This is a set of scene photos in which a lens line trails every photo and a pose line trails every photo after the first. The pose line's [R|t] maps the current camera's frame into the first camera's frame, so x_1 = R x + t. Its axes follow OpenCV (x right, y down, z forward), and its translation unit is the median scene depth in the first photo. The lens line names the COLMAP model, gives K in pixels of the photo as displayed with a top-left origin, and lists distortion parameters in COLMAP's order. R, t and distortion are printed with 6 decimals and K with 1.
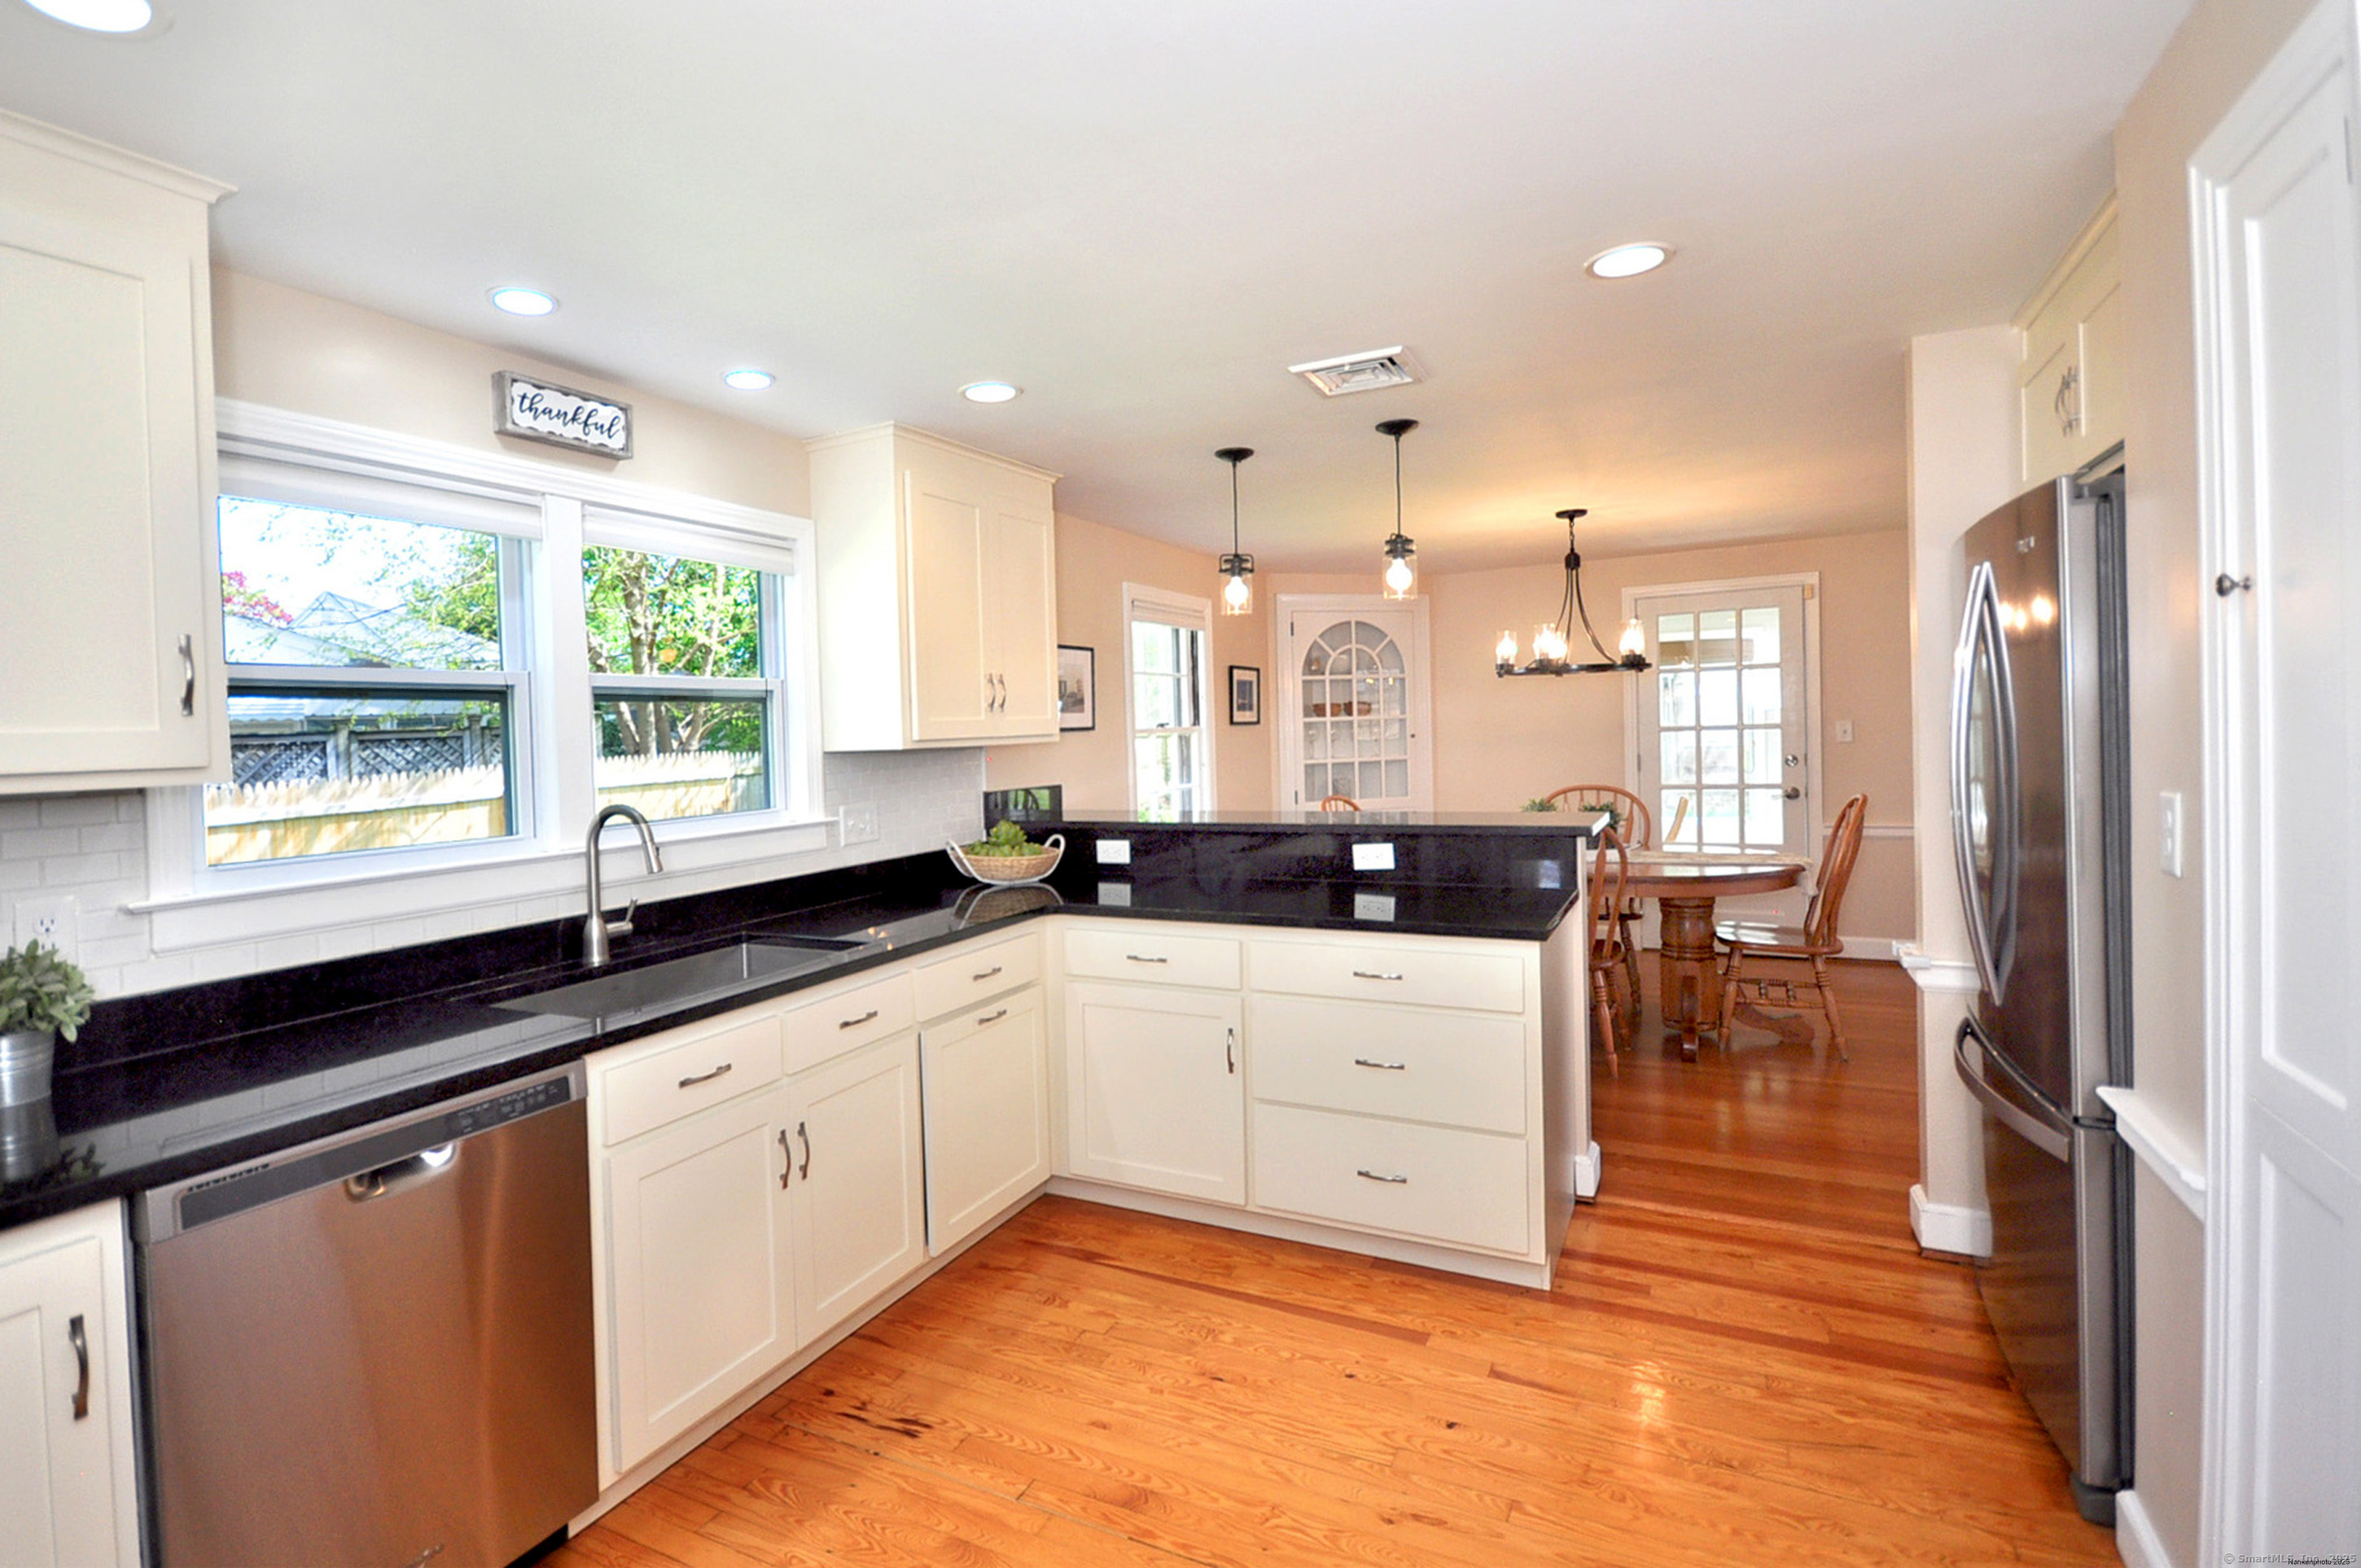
lens RADIAL K [[1106.3, 0, 1133.4], [0, 1106.3, 733.9], [0, 0, 1]] dist [0.002839, 0.000377]
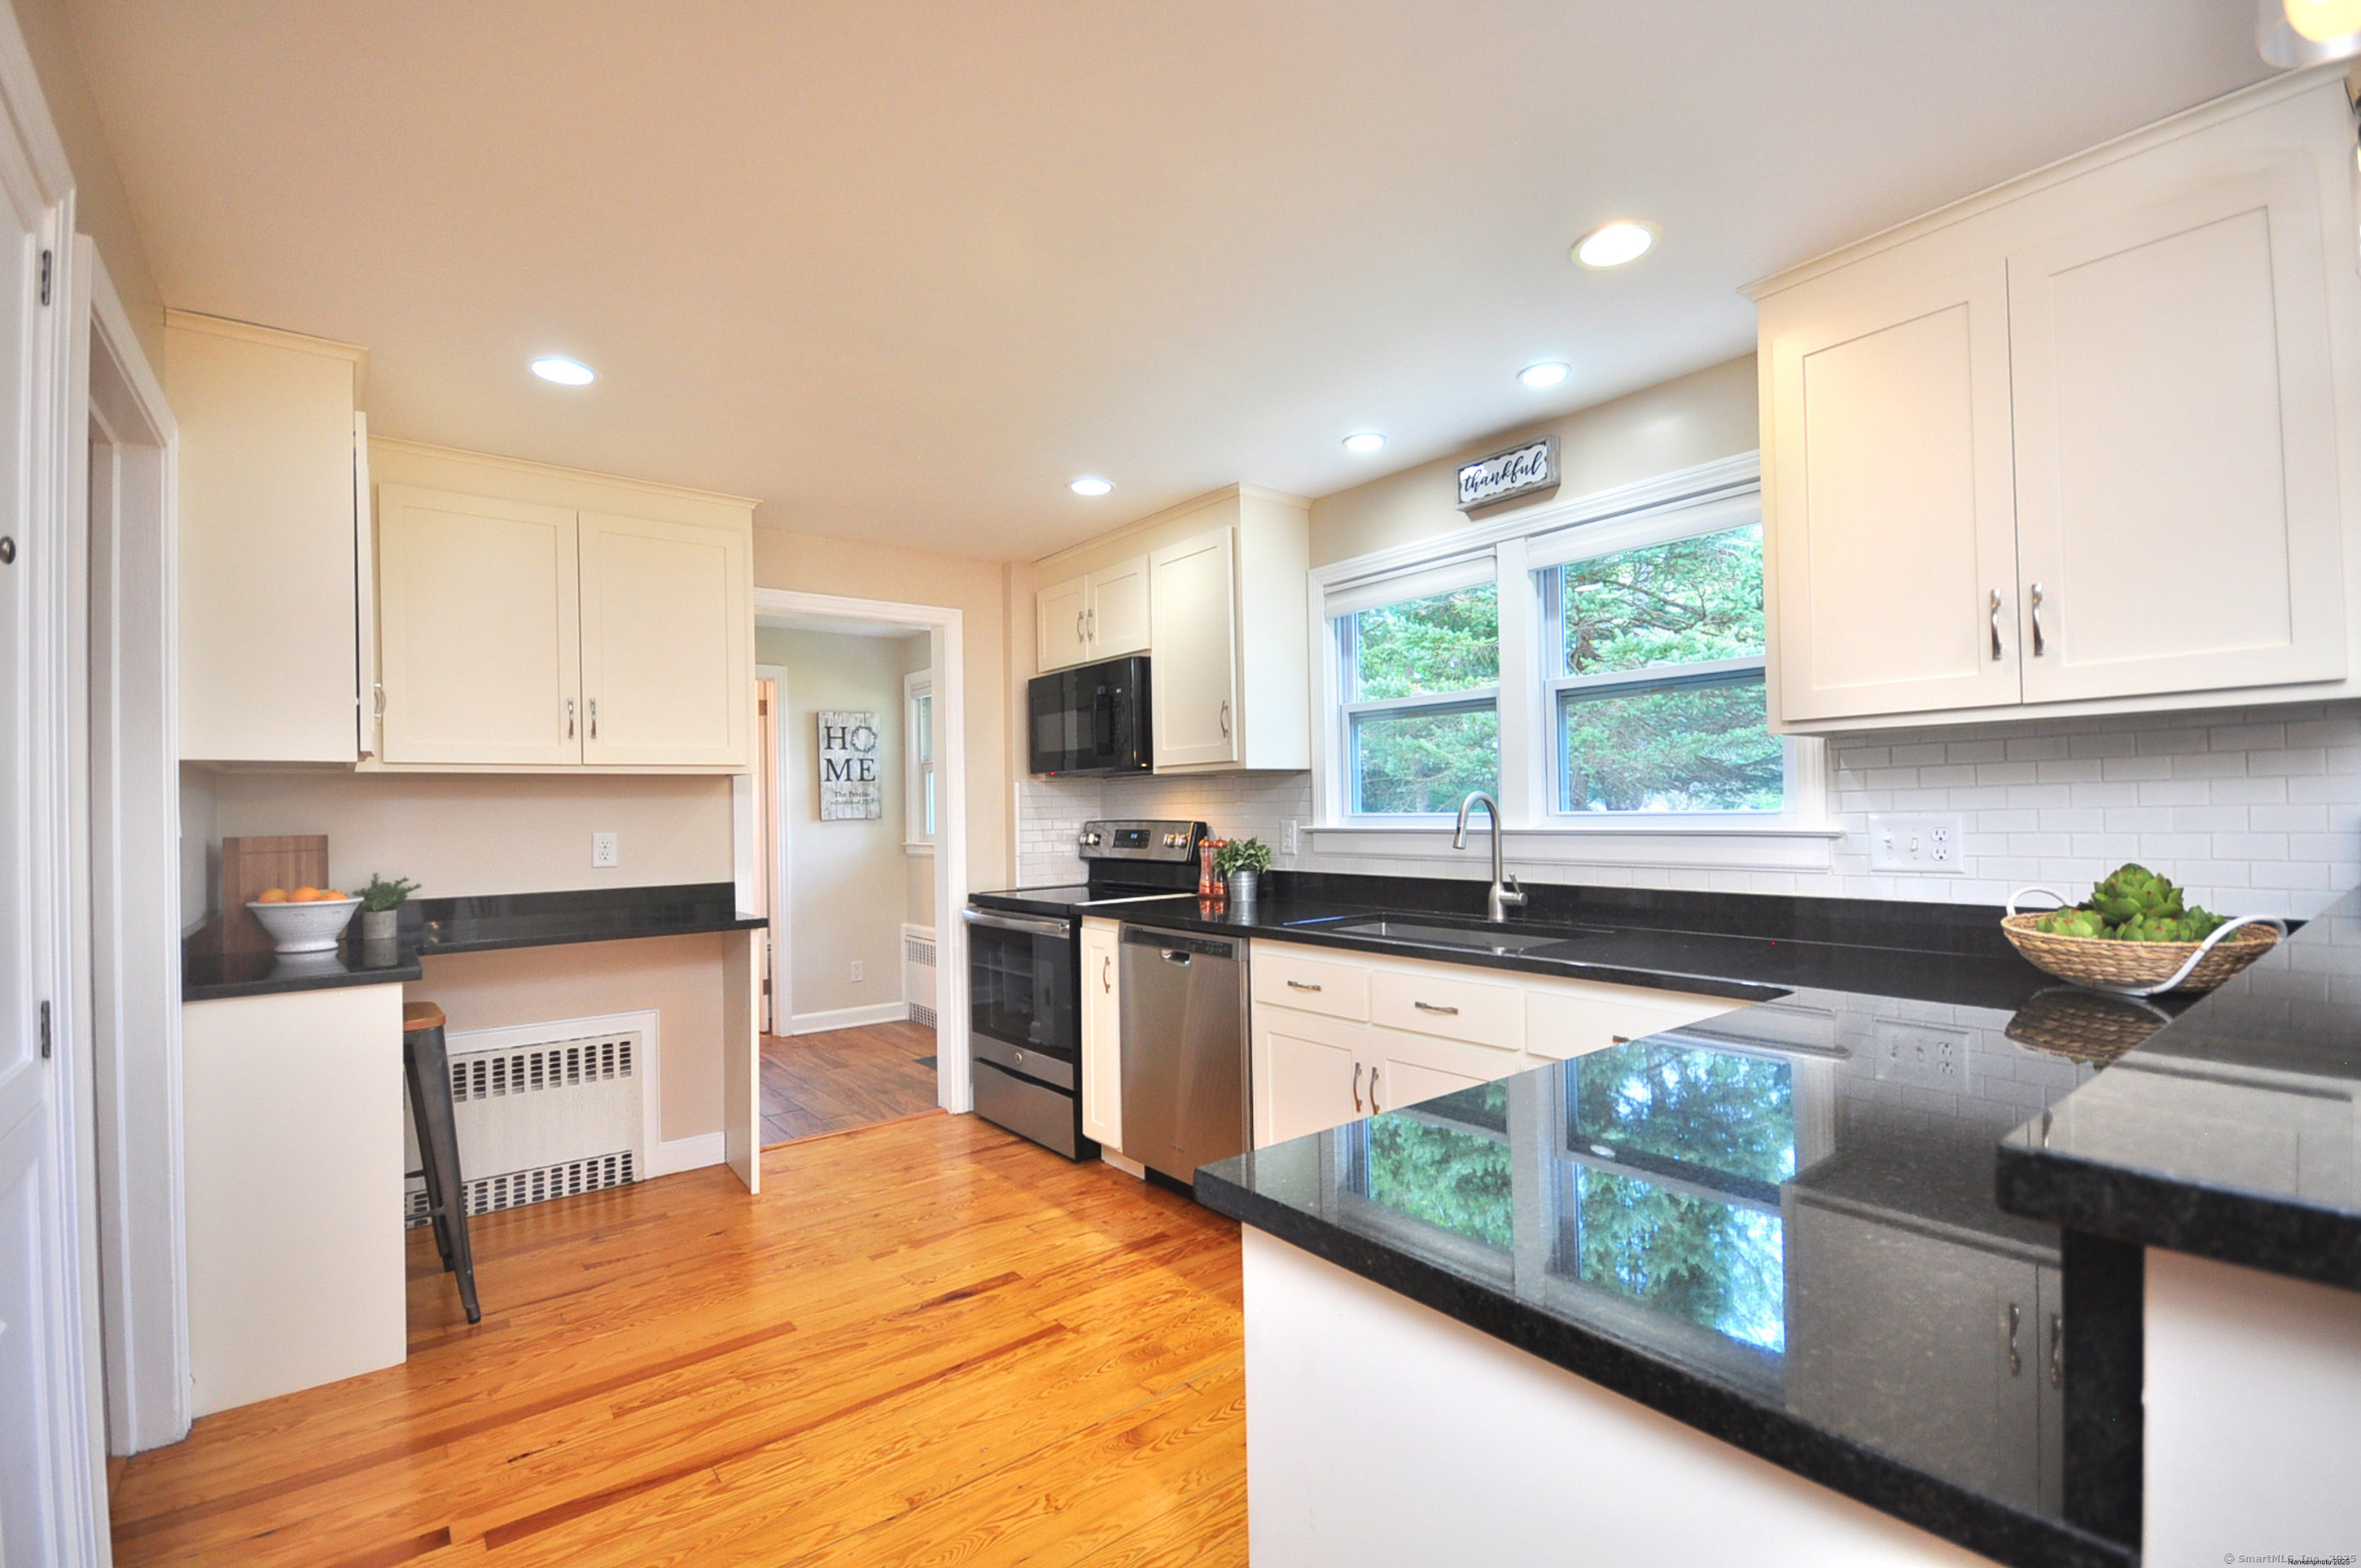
lens RADIAL K [[1045.6, 0, 1181.1], [0, 1045.6, 797.1], [0, 0, 1]] dist [-0.002548, -0.001136]
pose [[-0.407708, 0.037330, -0.912349, 0.670345], [0.034382, 0.999083, 0.025514, 0.026501], [0.912465, -0.020966, -0.408618, 1.092716]]
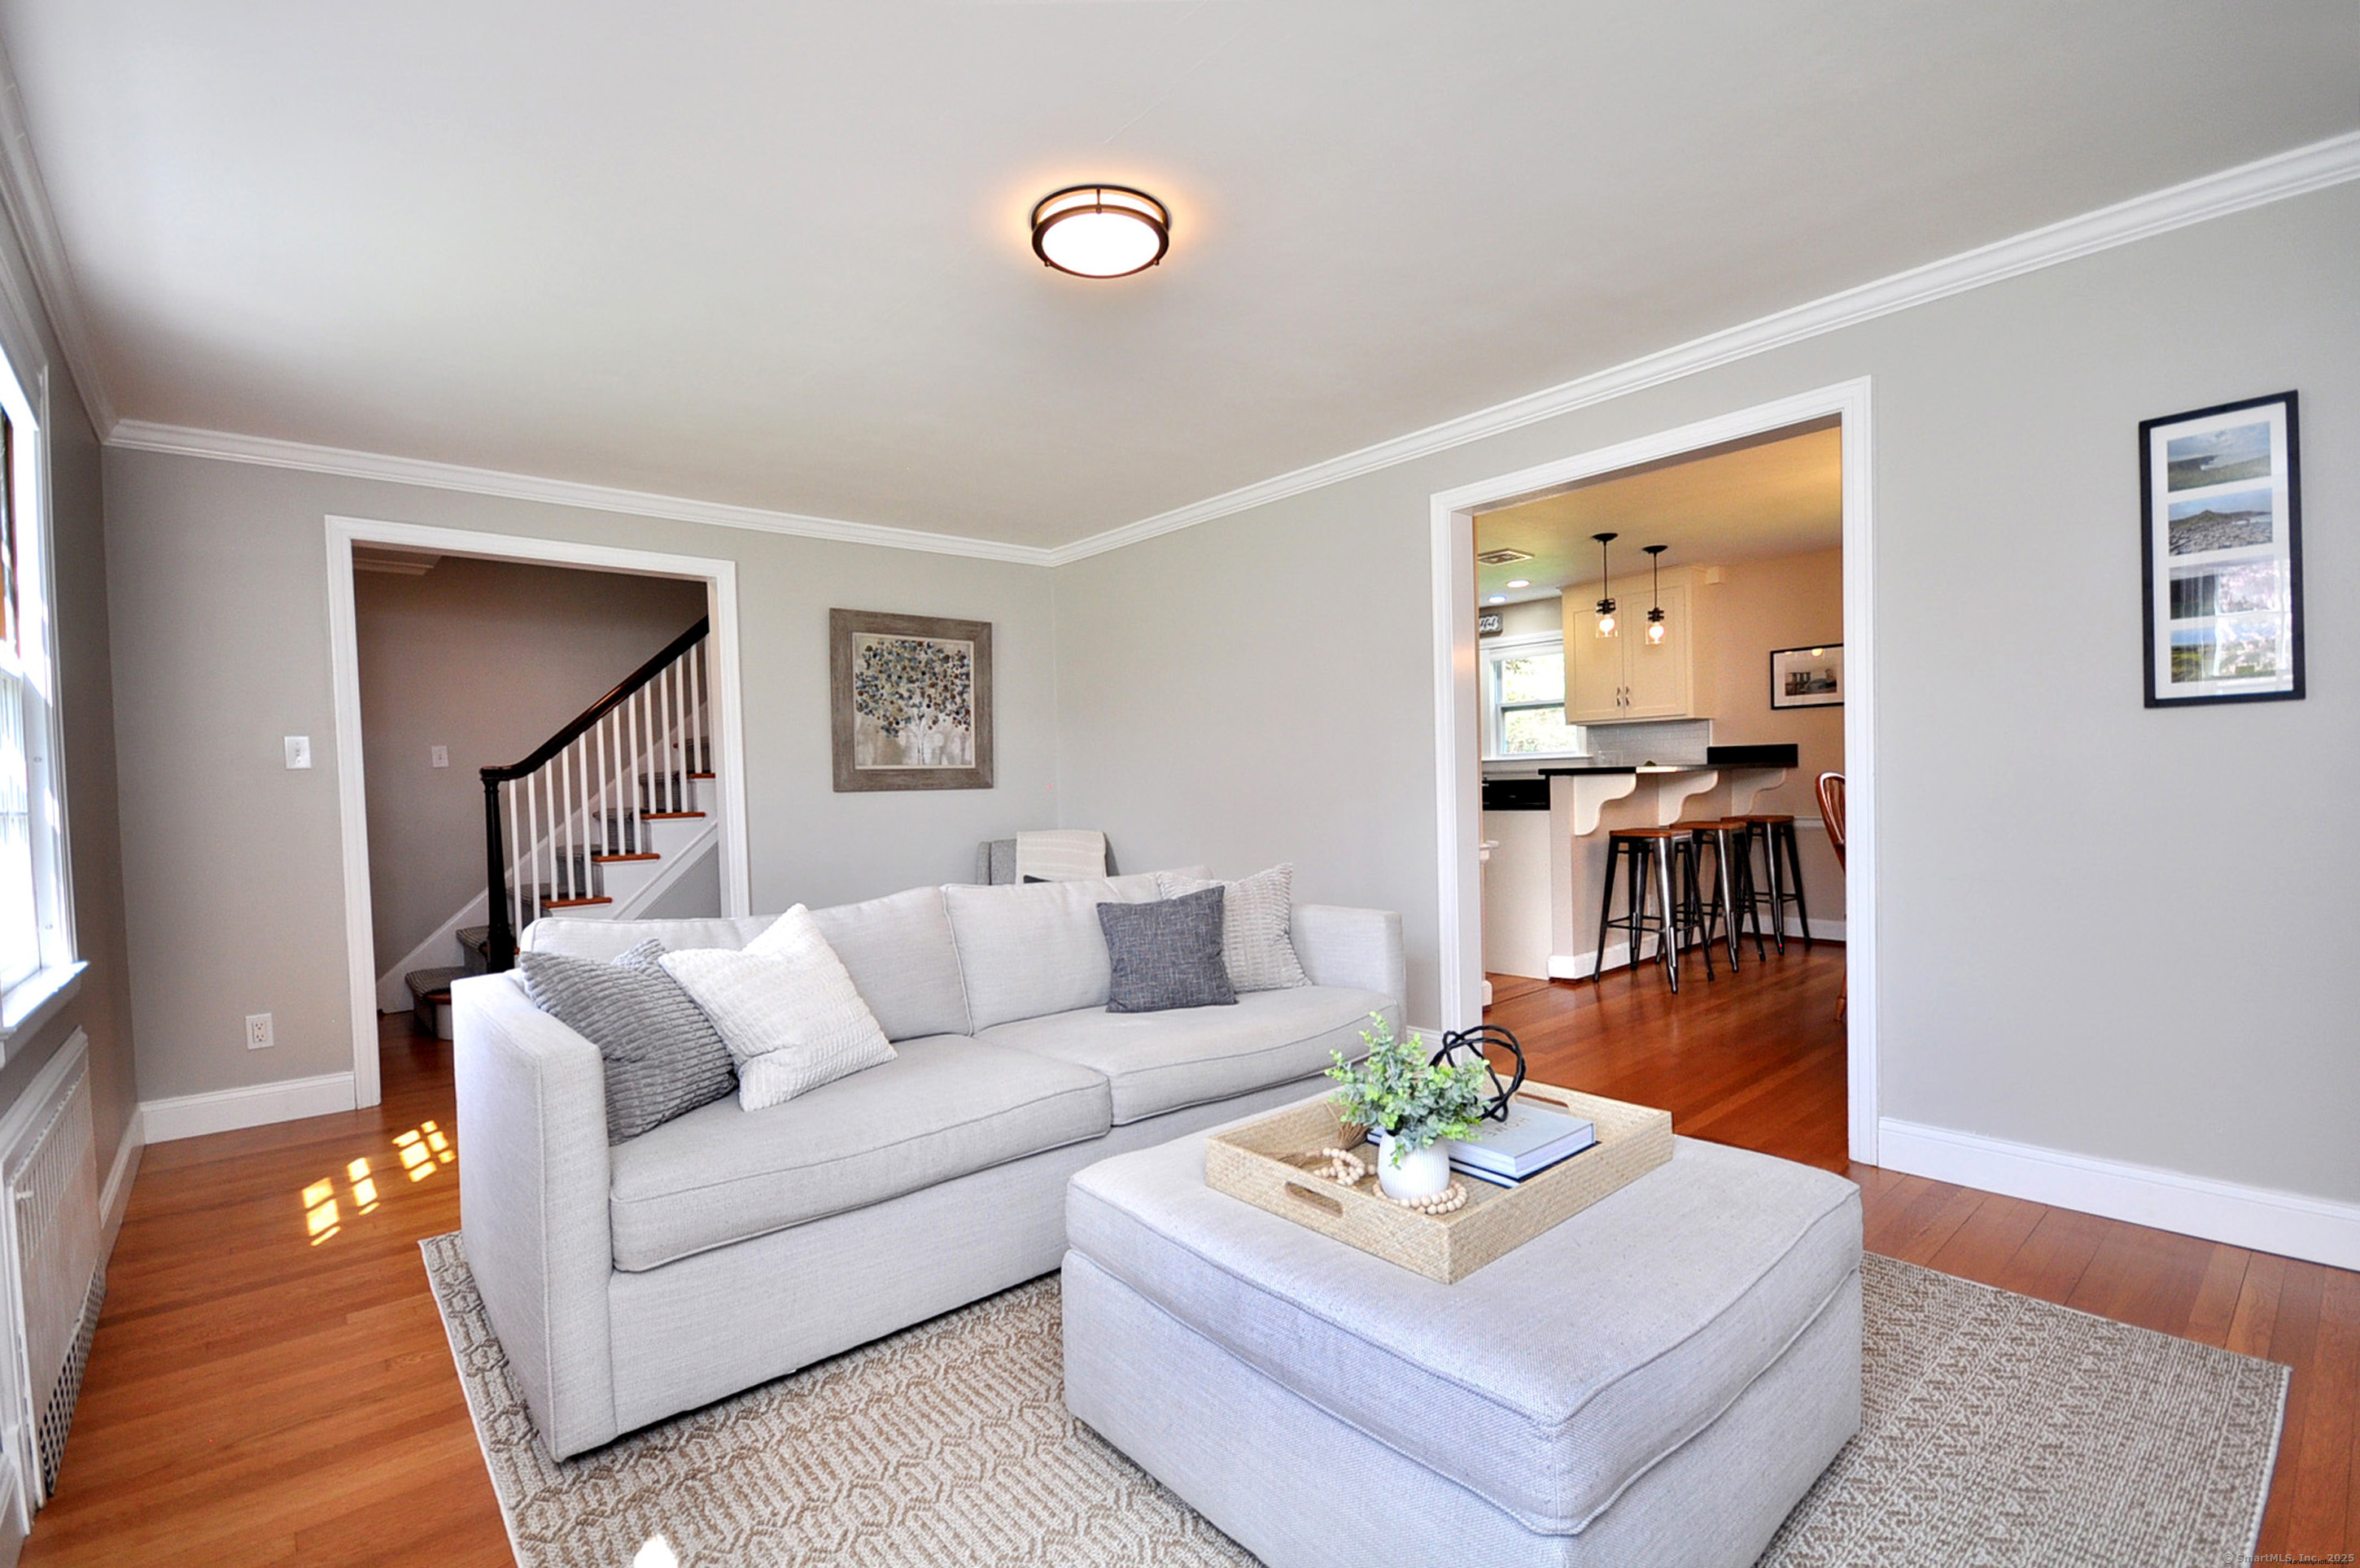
lens RADIAL K [[1067.0, 0, 1174.8], [0, 1067.0, 795.5], [0, 0, 1]] dist [0.000860, -0.000150]
pose [[-0.365276, 0.063172, -0.928753, 2.596142], [0.042040, 0.997796, 0.051334, 0.010314], [0.929949, -0.020293, -0.367127, 1.246381]]
